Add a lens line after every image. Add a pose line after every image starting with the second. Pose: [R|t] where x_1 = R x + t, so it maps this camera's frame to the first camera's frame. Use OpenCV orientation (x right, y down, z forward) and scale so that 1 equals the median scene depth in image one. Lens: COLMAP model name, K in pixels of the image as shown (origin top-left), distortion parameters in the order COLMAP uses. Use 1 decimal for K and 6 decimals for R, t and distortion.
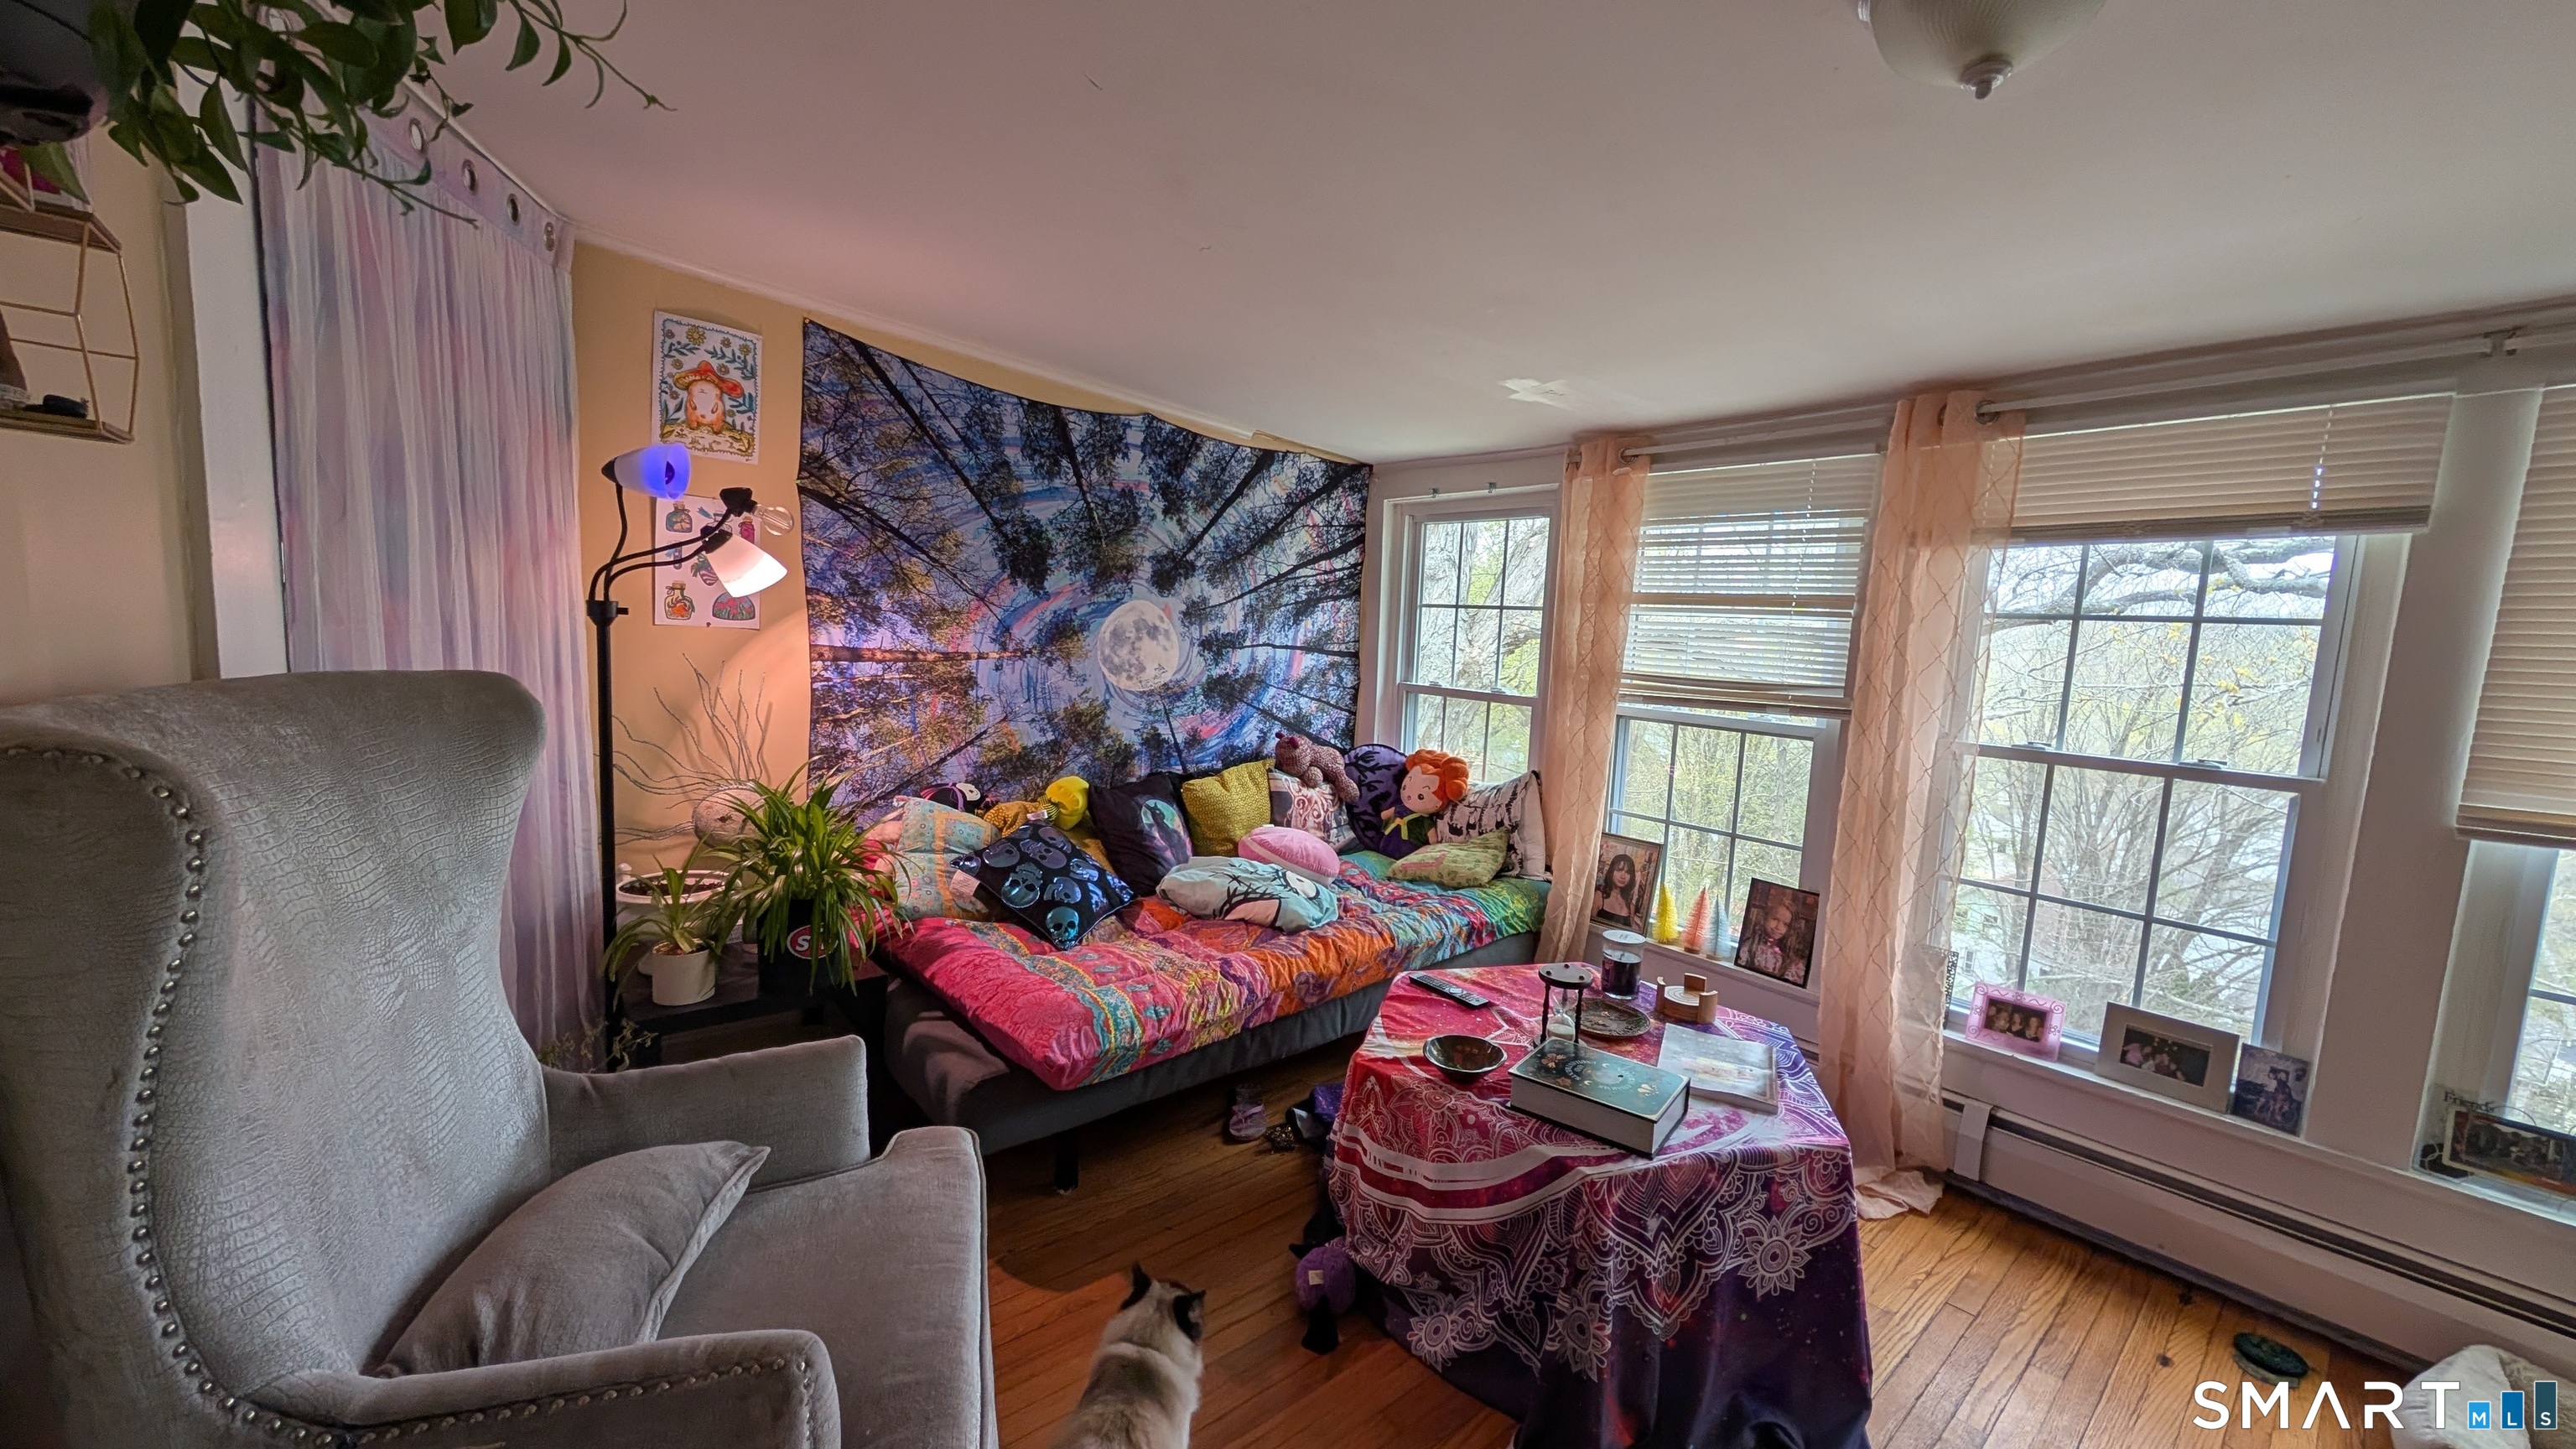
lens RADIAL K [[967.6, 0, 1288.0], [0, 967.6, 724.5], [0, 0, 1]] dist [0.000584, -0.000024]
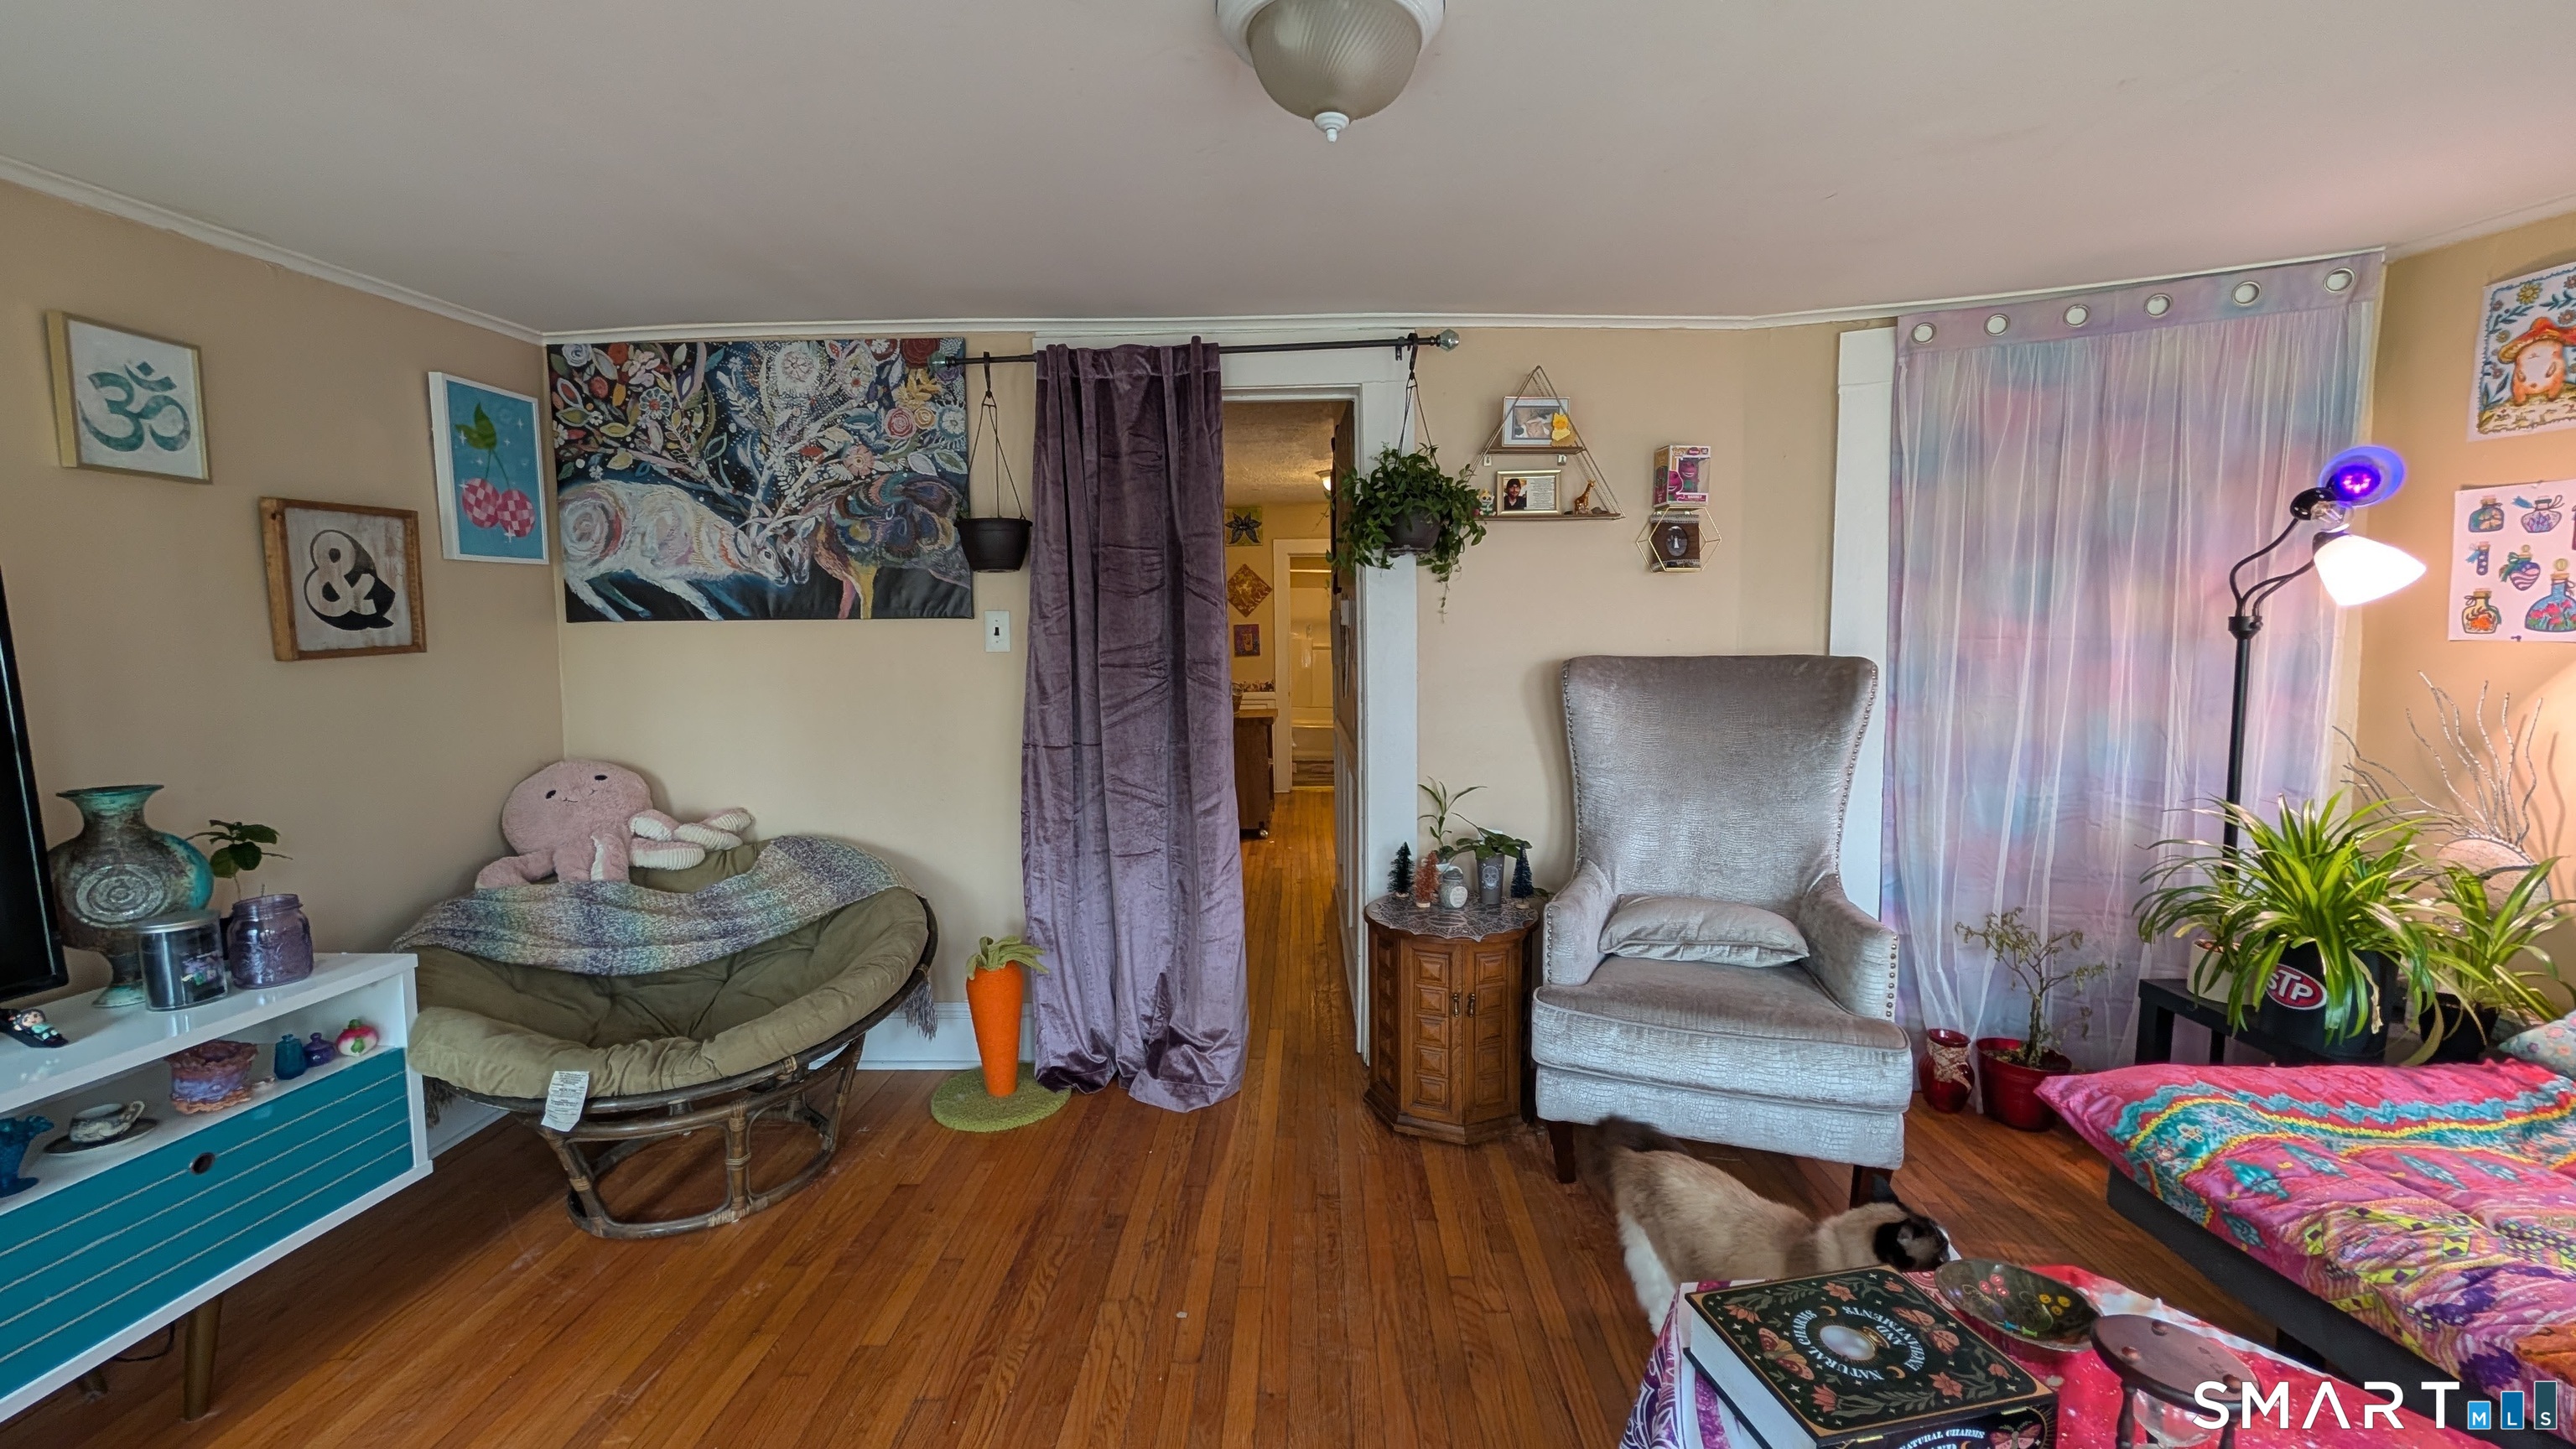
lens RADIAL K [[967.6, 0, 1288.0], [0, 967.6, 724.5], [0, 0, 1]] dist [0.000584, -0.000024]
pose [[-0.652942, 0.022256, -0.757081, 0.632956], [-0.107896, 0.986641, 0.122060, -0.017402], [0.749683, 0.161385, -0.641818, 0.687758]]
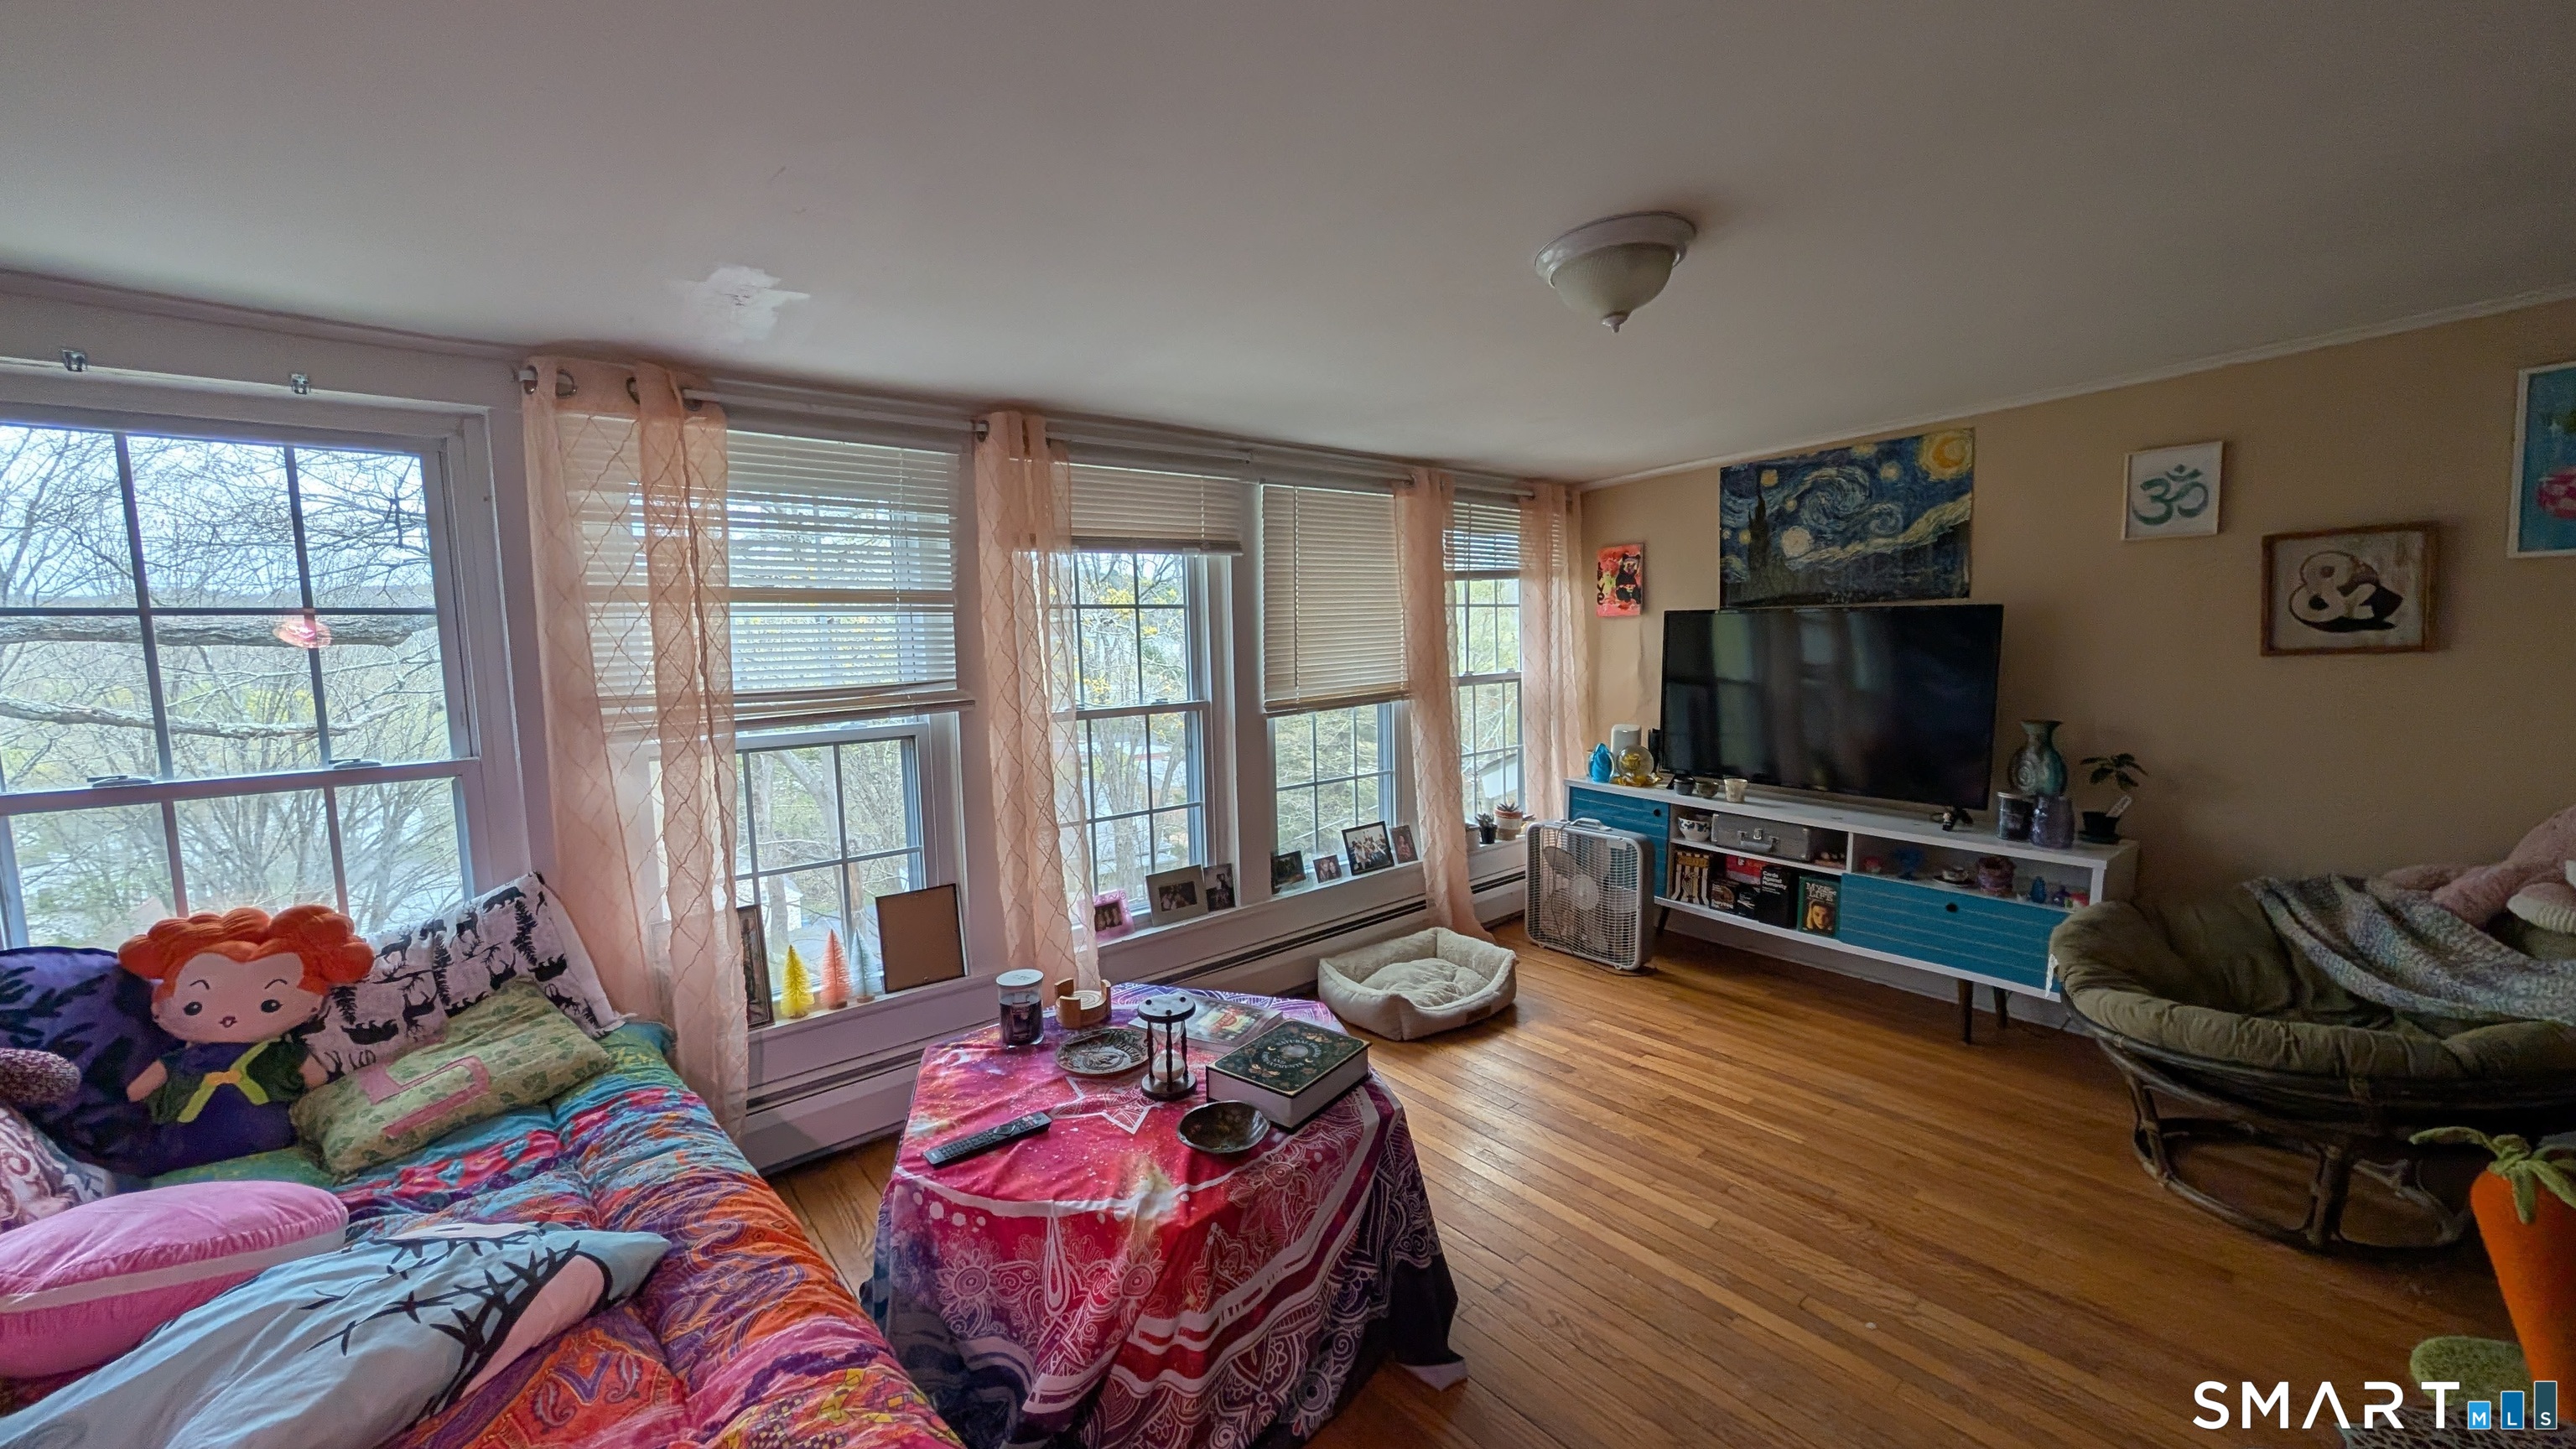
lens RADIAL K [[967.6, 0, 1288.0], [0, 967.6, 724.5], [0, 0, 1]] dist [0.000584, -0.000024]
pose [[-0.015326, -0.146529, 0.989088, -0.436285], [0.123577, 0.981342, 0.147296, -0.095385], [-0.992217, 0.124486, 0.003067, 0.622420]]
